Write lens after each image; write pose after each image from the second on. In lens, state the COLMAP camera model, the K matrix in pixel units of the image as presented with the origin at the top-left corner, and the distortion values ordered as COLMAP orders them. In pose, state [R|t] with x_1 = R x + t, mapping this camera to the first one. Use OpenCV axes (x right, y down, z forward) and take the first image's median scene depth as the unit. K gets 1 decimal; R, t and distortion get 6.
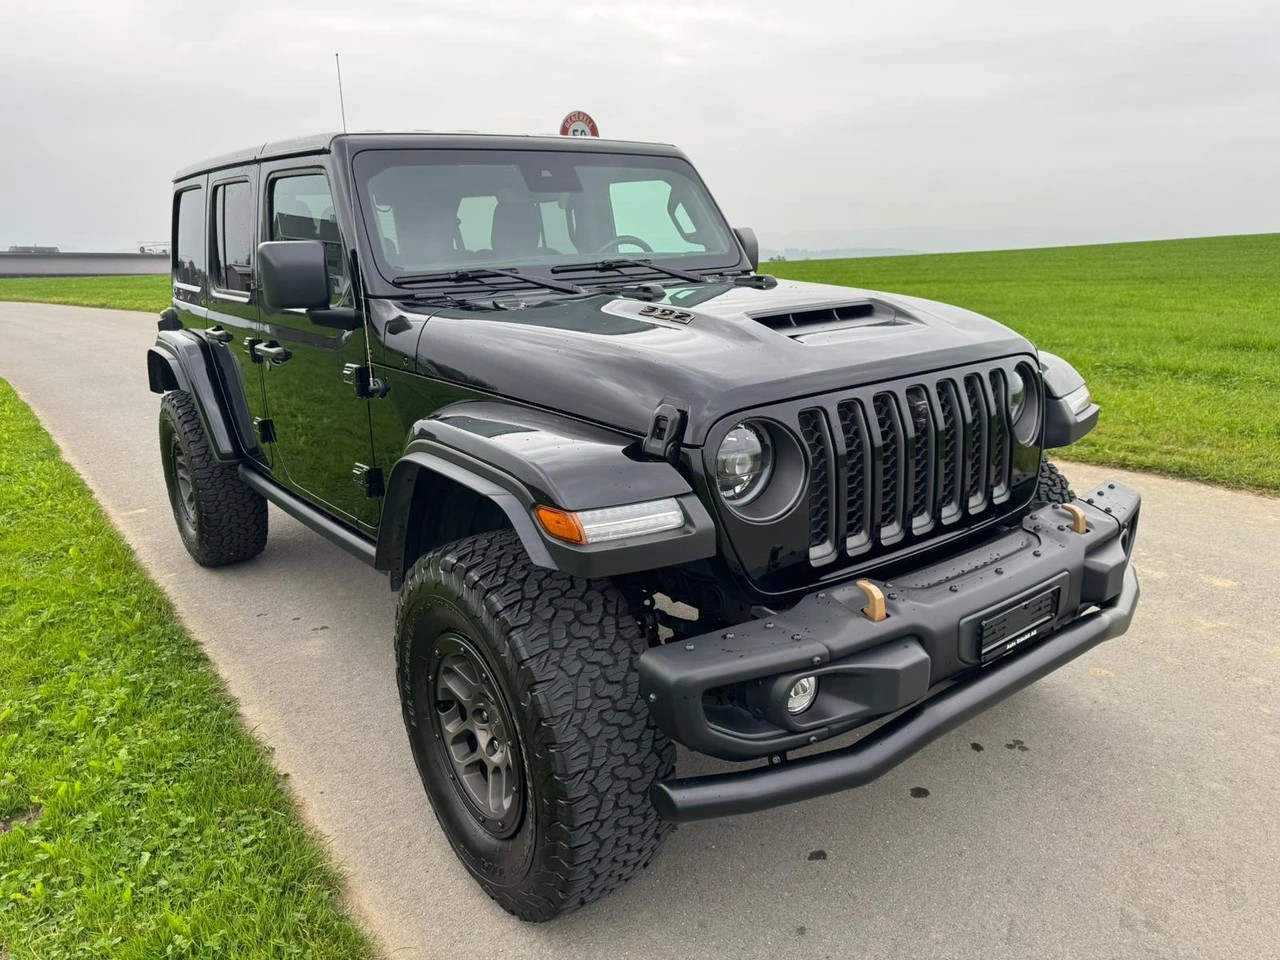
lens RADIAL K [[1085.0, 0, 638.7], [0, 1085.0, 481.9], [0, 0, 1]] dist [0.004157, -0.008548]
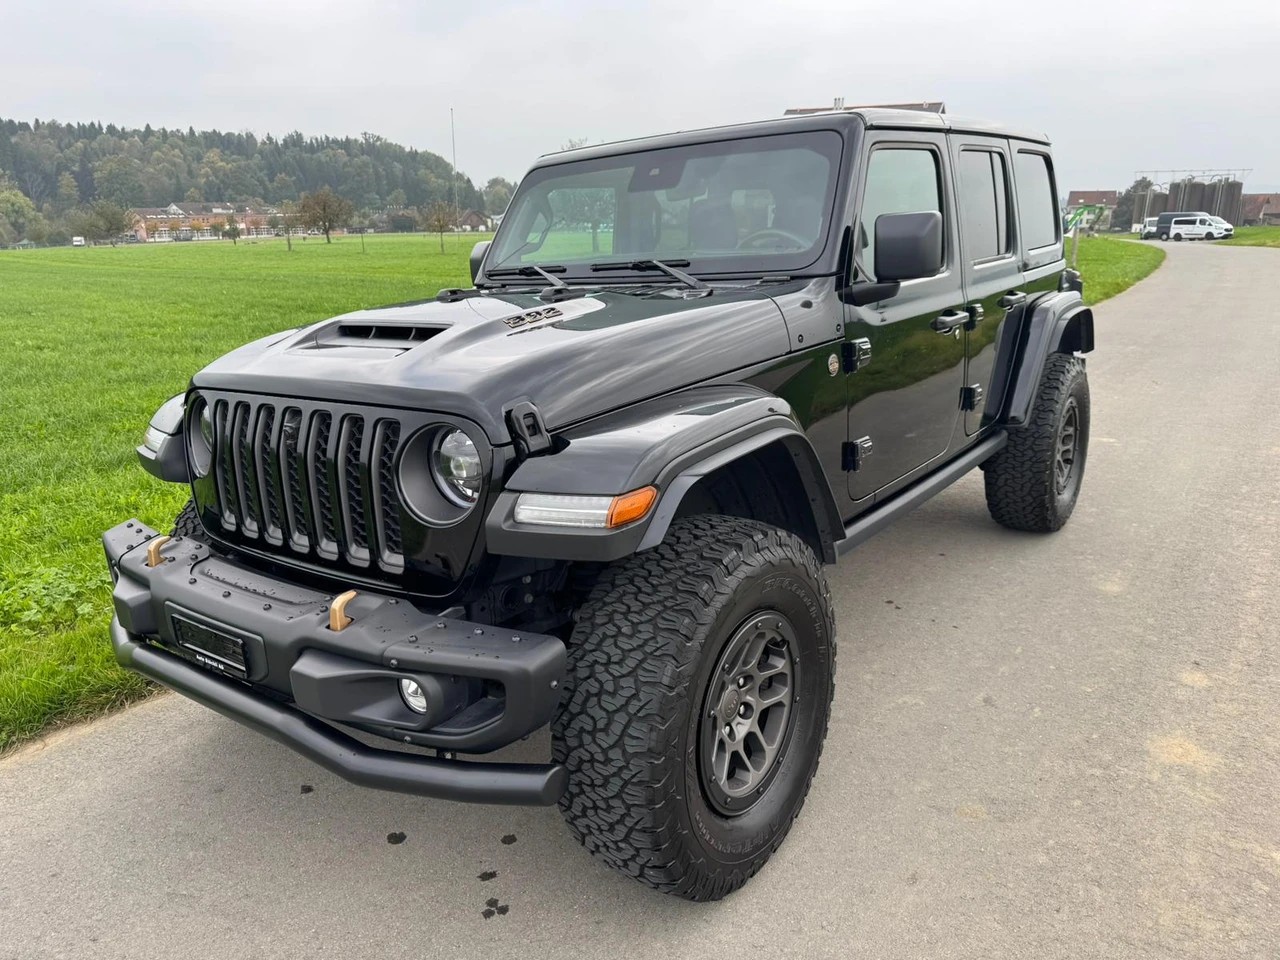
lens RADIAL K [[1085.0, 0, 652.0], [0, 1085.0, 481.6], [0, 0, 1]] dist [0.004157, -0.008548]
pose [[0.104158, 0.237439, -0.965802, 0.266079], [-0.166449, 0.961550, 0.218443, -0.061914], [0.980534, 0.138004, 0.139675, 0.244968]]
